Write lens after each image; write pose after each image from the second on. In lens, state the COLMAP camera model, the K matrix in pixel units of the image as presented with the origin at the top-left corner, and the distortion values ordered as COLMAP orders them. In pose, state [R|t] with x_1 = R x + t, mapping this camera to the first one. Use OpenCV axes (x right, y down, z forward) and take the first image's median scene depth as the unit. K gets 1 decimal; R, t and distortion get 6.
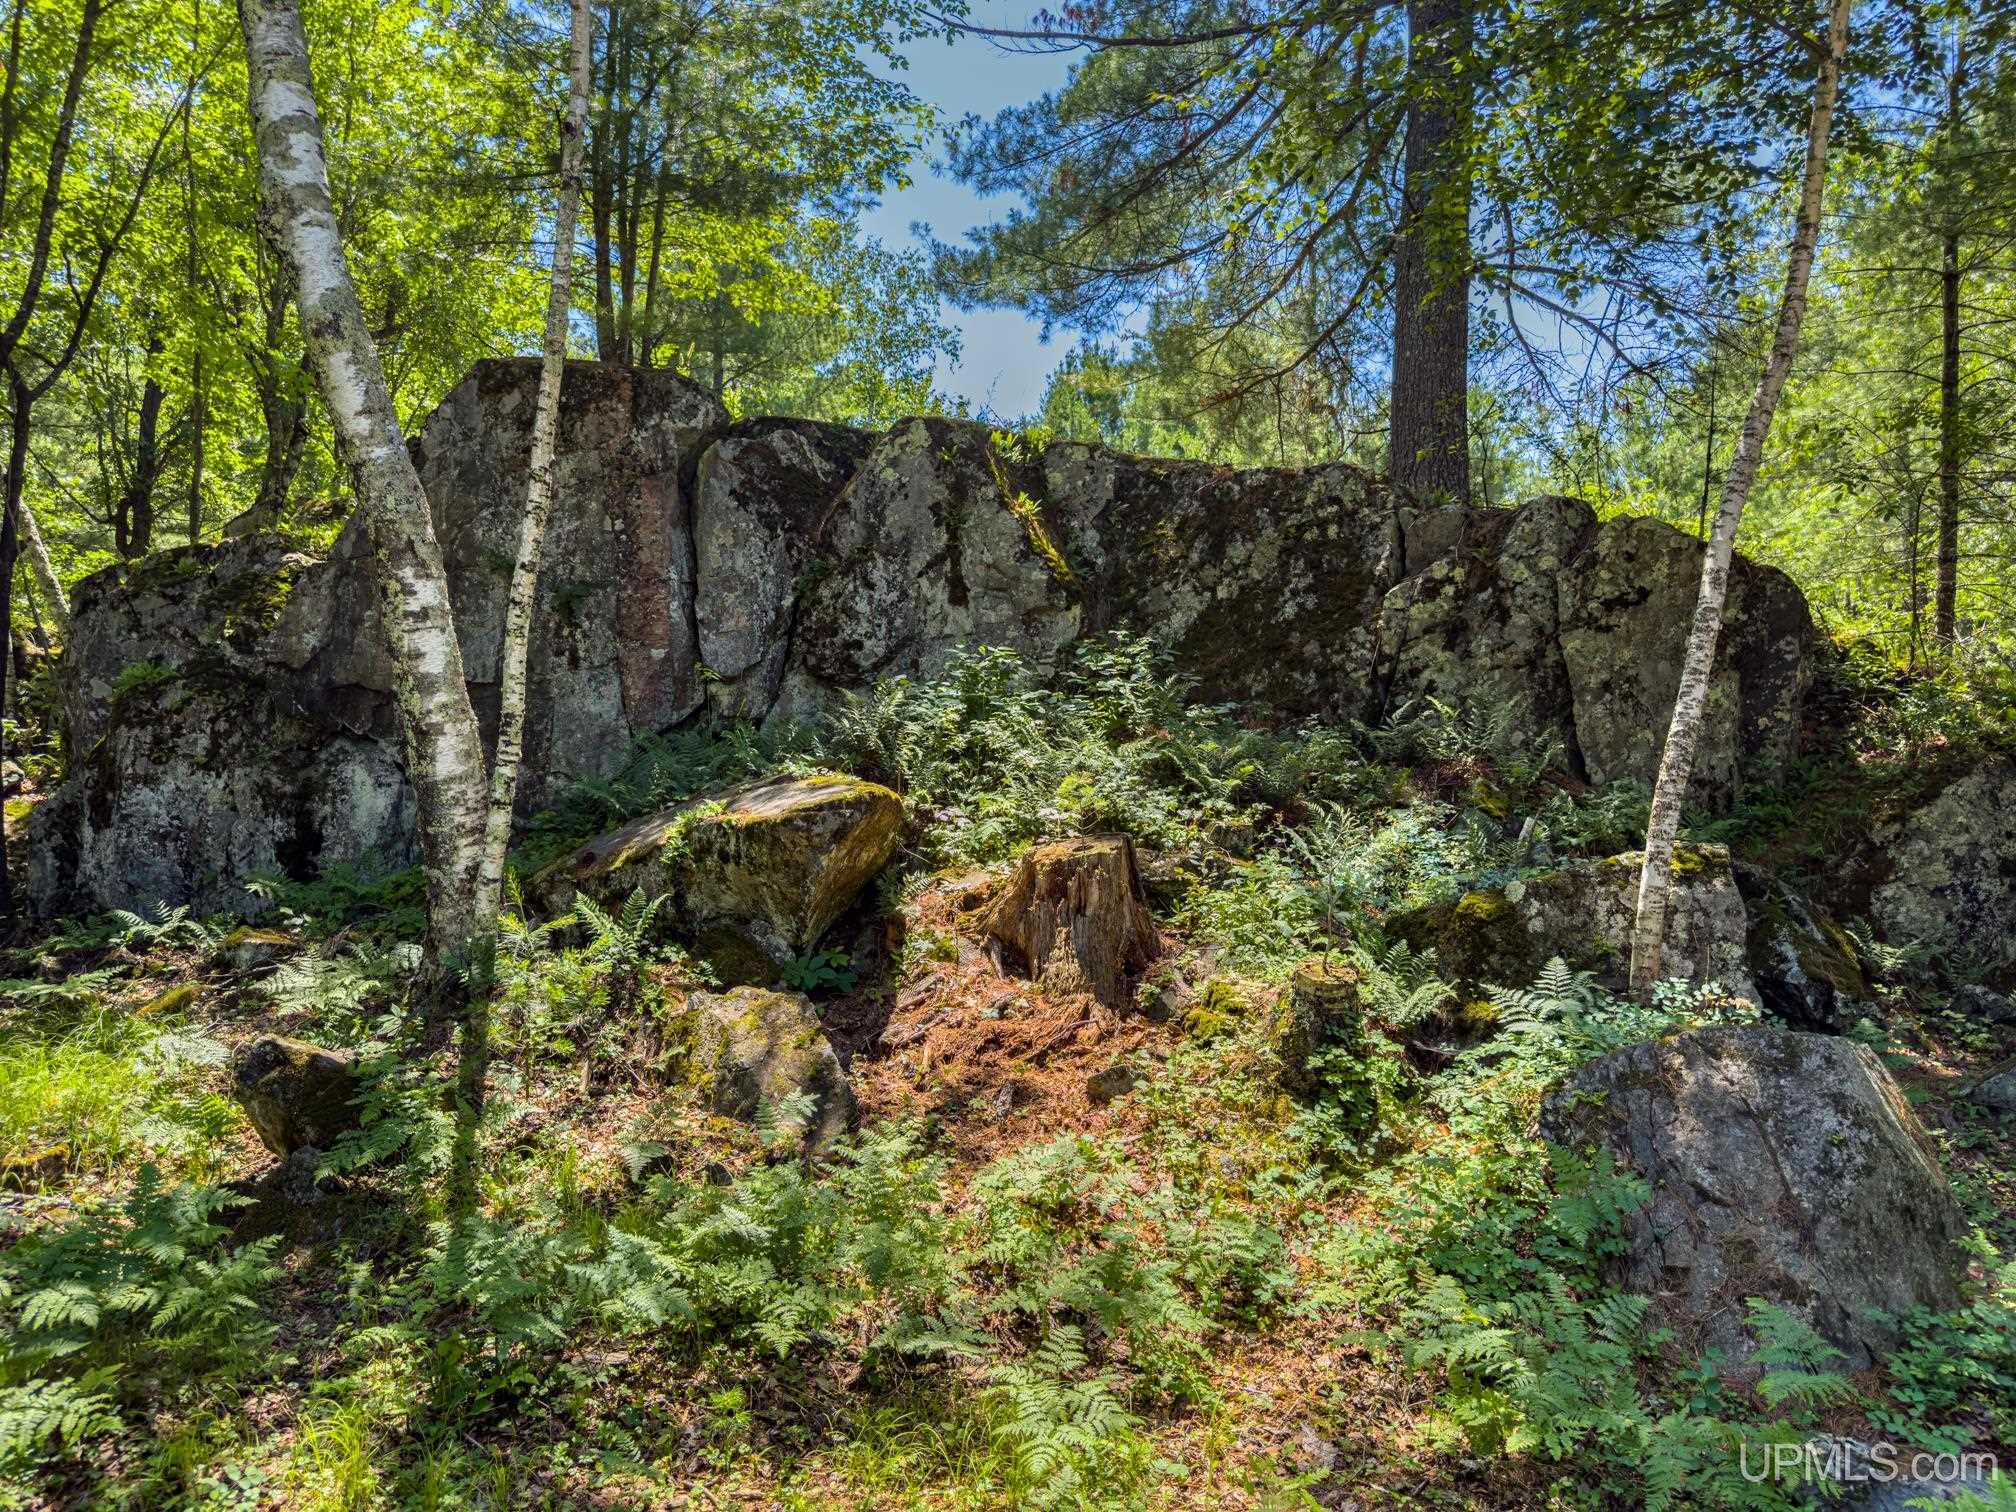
lens RADIAL K [[1369.6, 0, 1009.1], [0, 1369.6, 761.6], [0, 0, 1]] dist [0.029292, -0.001614]
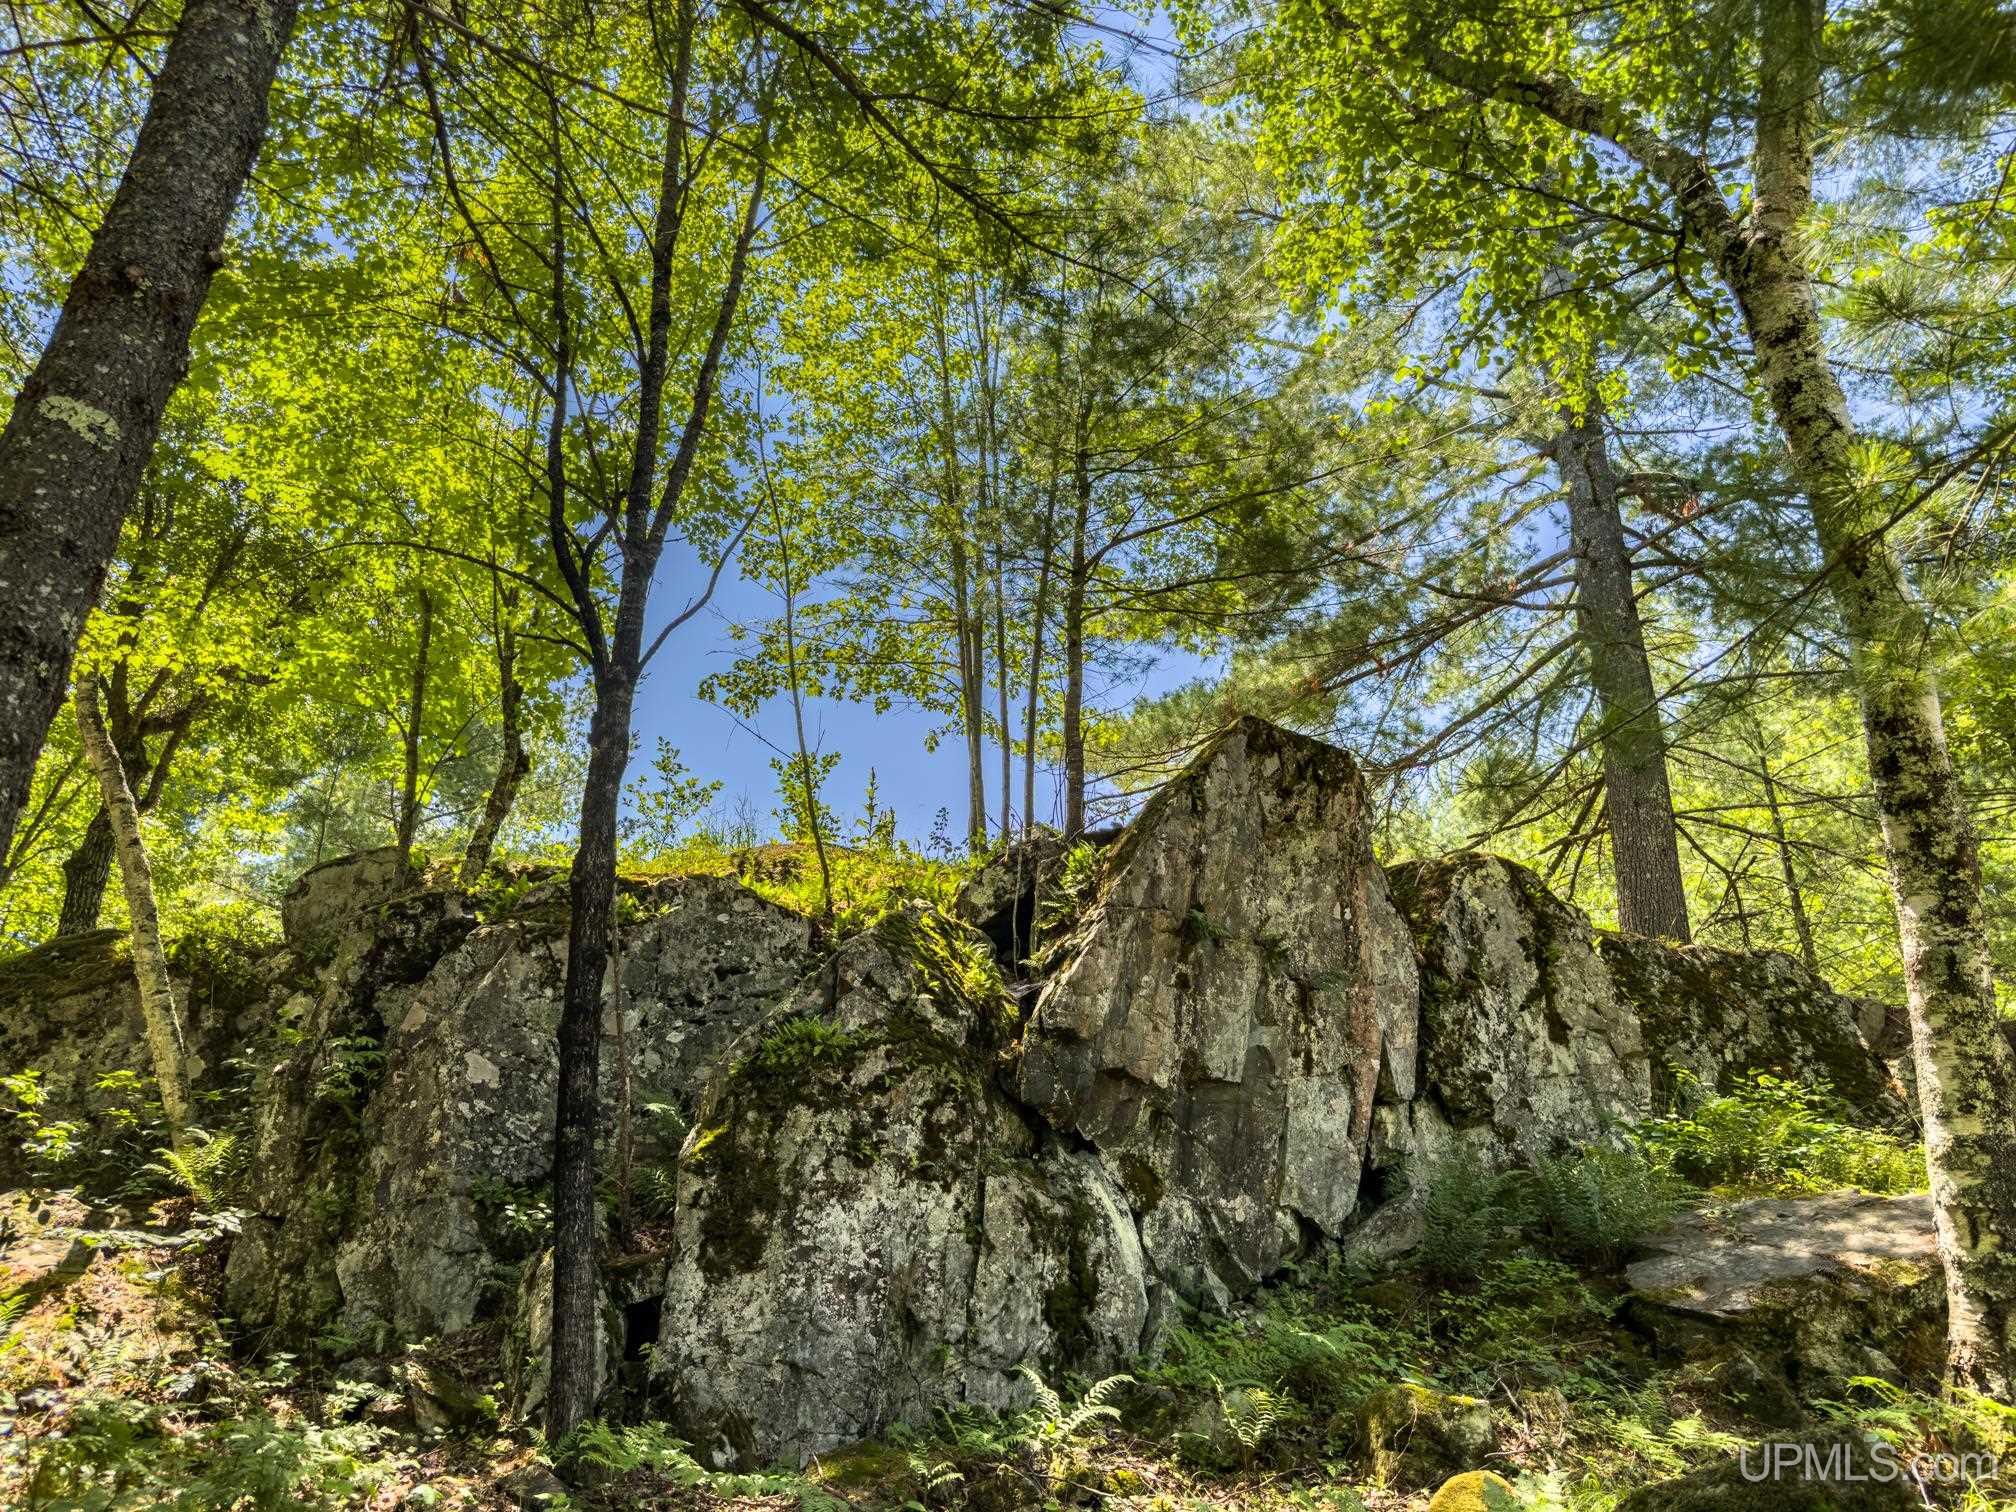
lens RADIAL K [[1369.6, 0, 1007.0], [0, 1369.6, 748.0], [0, 0, 1]] dist [0.029292, -0.001614]
pose [[0.872326, 0.188325, 0.451199, -0.887572], [0.005511, 0.918994, -0.394232, 0.077789], [-0.488893, 0.346386, 0.800625, 0.355576]]
